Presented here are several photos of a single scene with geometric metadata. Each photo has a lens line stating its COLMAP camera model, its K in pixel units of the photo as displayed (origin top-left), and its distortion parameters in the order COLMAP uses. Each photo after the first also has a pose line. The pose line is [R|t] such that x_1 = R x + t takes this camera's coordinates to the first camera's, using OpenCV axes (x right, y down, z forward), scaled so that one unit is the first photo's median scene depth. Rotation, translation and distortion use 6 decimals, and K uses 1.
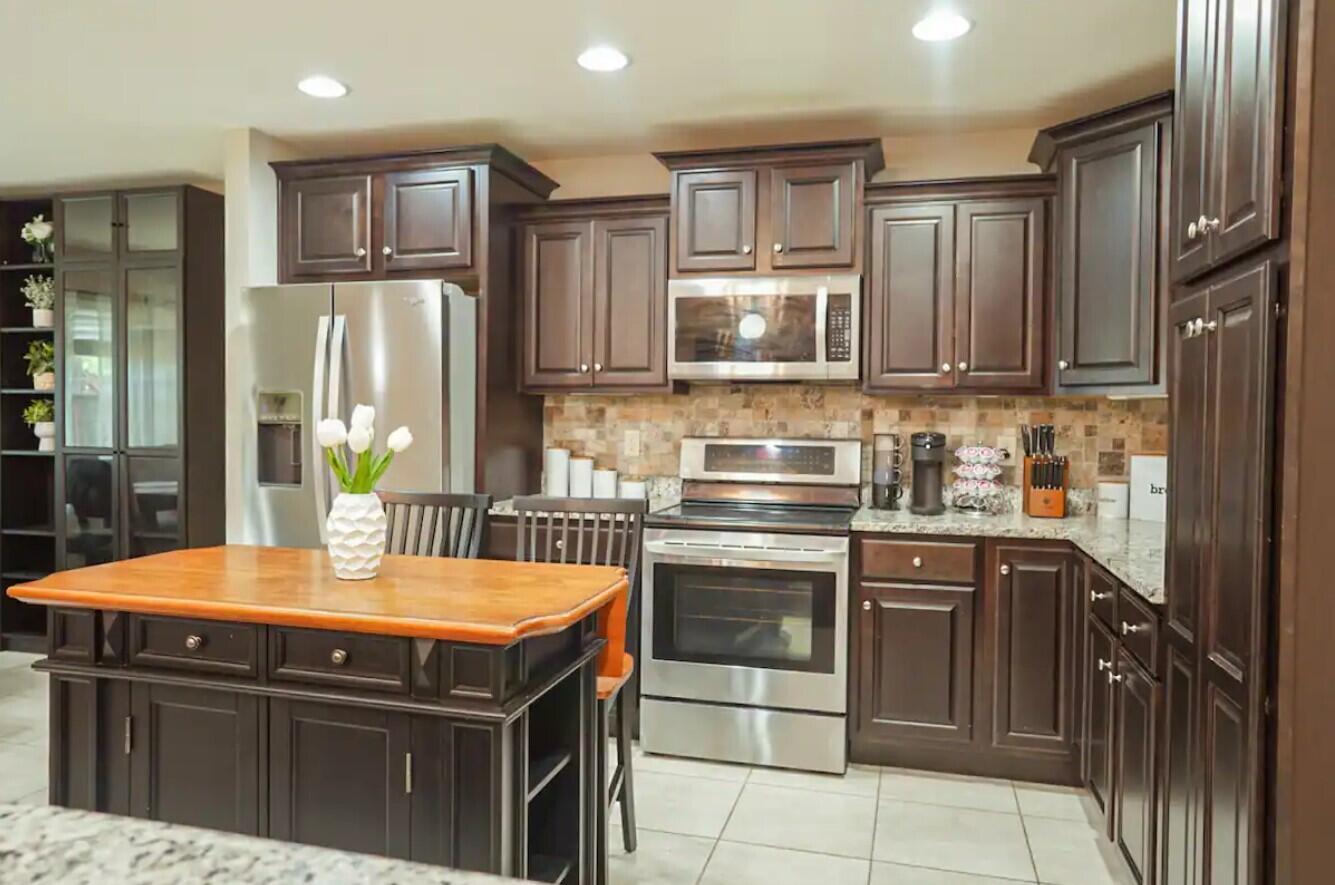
lens RADIAL K [[915.8, 0, 656.6], [0, 915.8, 441.4], [0, 0, 1]] dist [-0.016819, 0.012827]
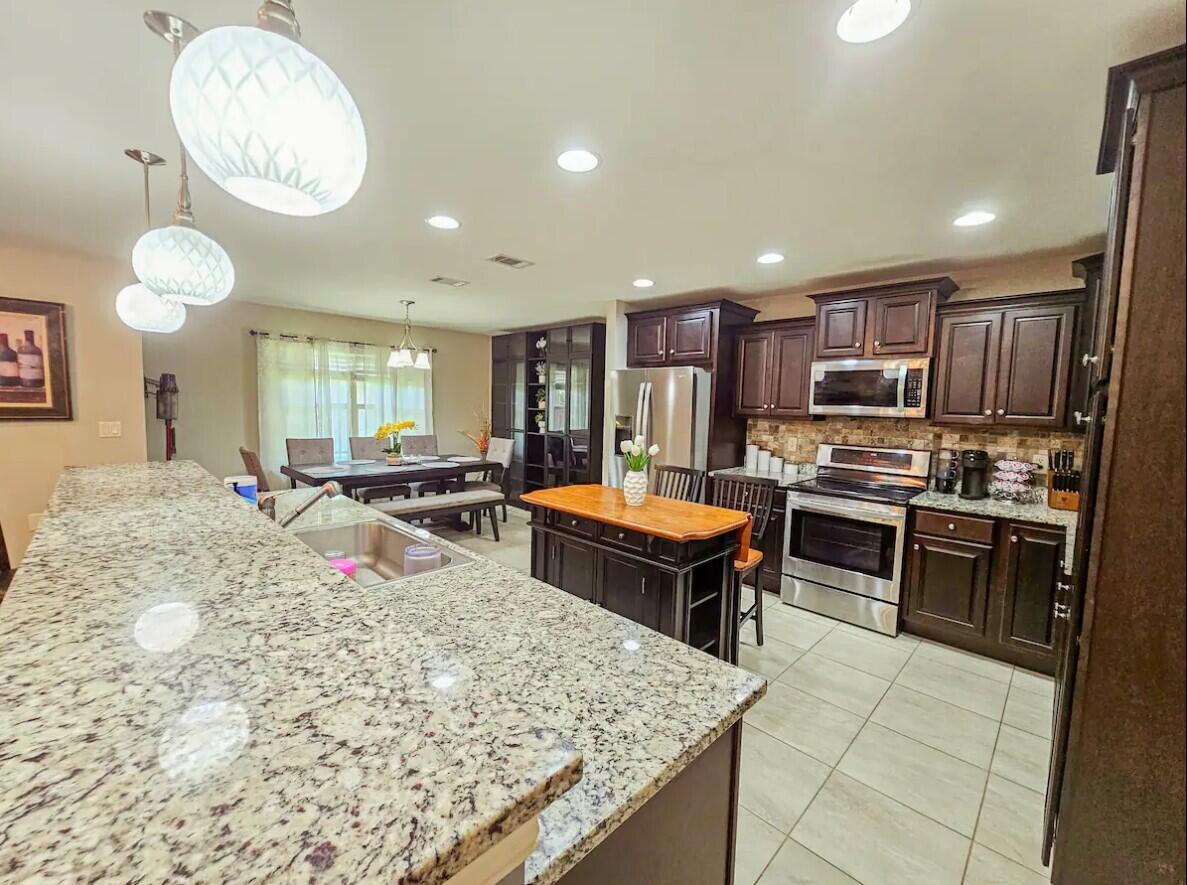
lens RADIAL K [[485.5, 0, 588.4], [0, 485.5, 445.0], [0, 0, 1]] dist [-0.000974, 0.000083]
pose [[0.871250, 0.054004, -0.487859, 0.113592], [-0.030255, 0.997948, 0.056438, -0.048336], [0.489905, -0.034411, 0.871096, -0.117445]]
